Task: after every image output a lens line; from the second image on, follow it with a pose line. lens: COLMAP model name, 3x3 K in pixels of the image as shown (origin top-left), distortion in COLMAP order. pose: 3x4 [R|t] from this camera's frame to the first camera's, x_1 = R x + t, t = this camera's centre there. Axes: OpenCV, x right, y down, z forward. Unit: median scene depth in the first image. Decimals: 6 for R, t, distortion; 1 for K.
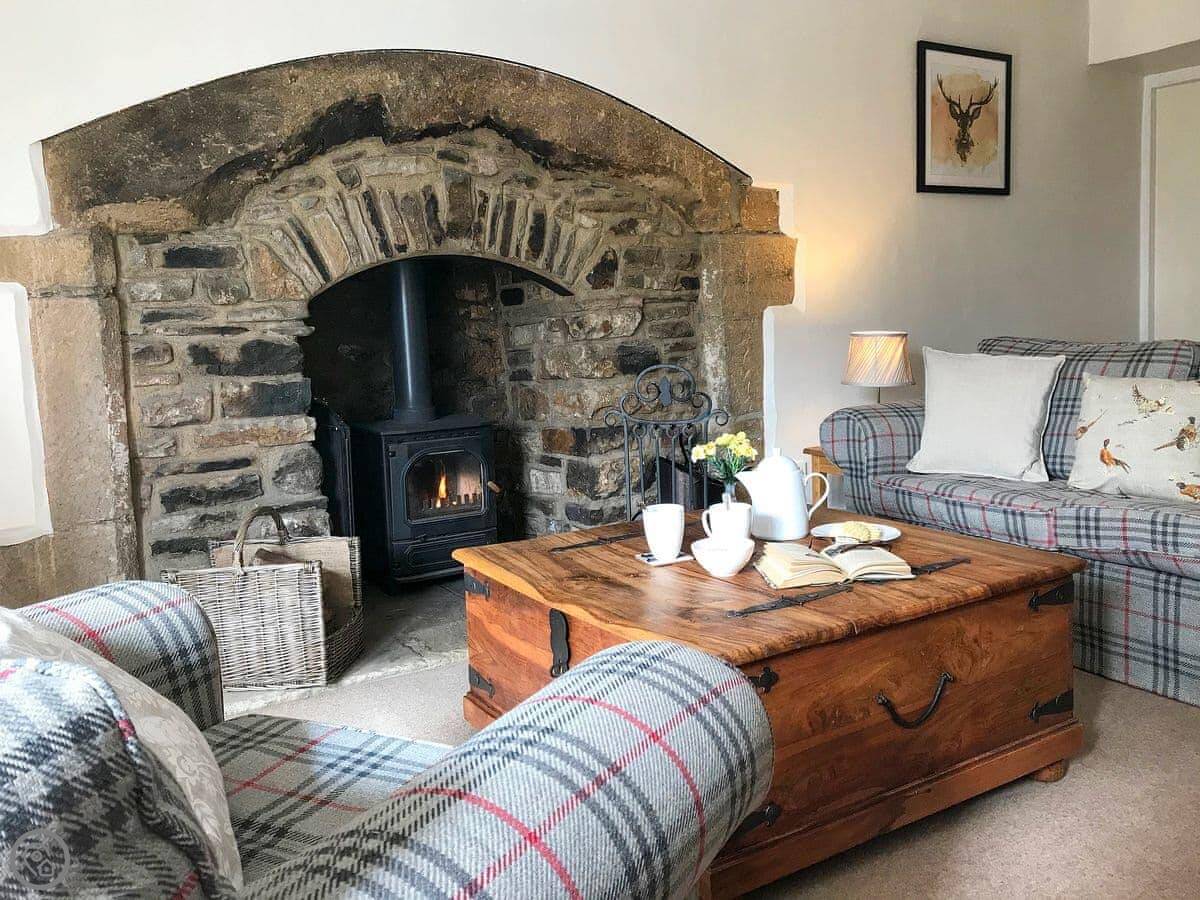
lens RADIAL K [[988.8, 0, 596.5], [0, 988.8, 407.3], [0, 0, 1]] dist [0.007275, -0.001441]
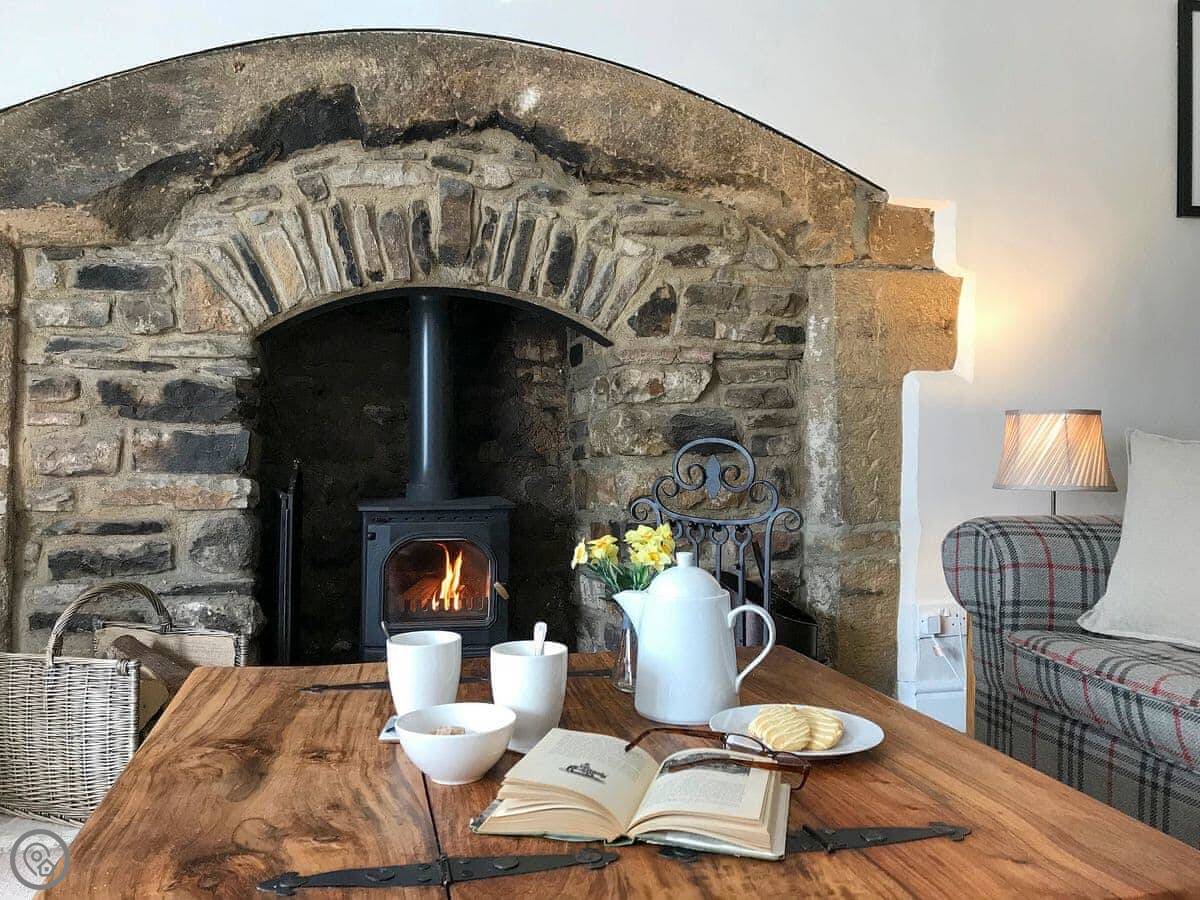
lens RADIAL K [[962.2, 0, 599.7], [0, 962.2, 421.5], [0, 0, 1]] dist [0.020053, -0.007503]
pose [[0.937339, 0.035751, -0.346581, 0.242780], [-0.072292, 0.993031, -0.093082, 0.015452], [0.340838, 0.112304, 0.933390, 0.343365]]
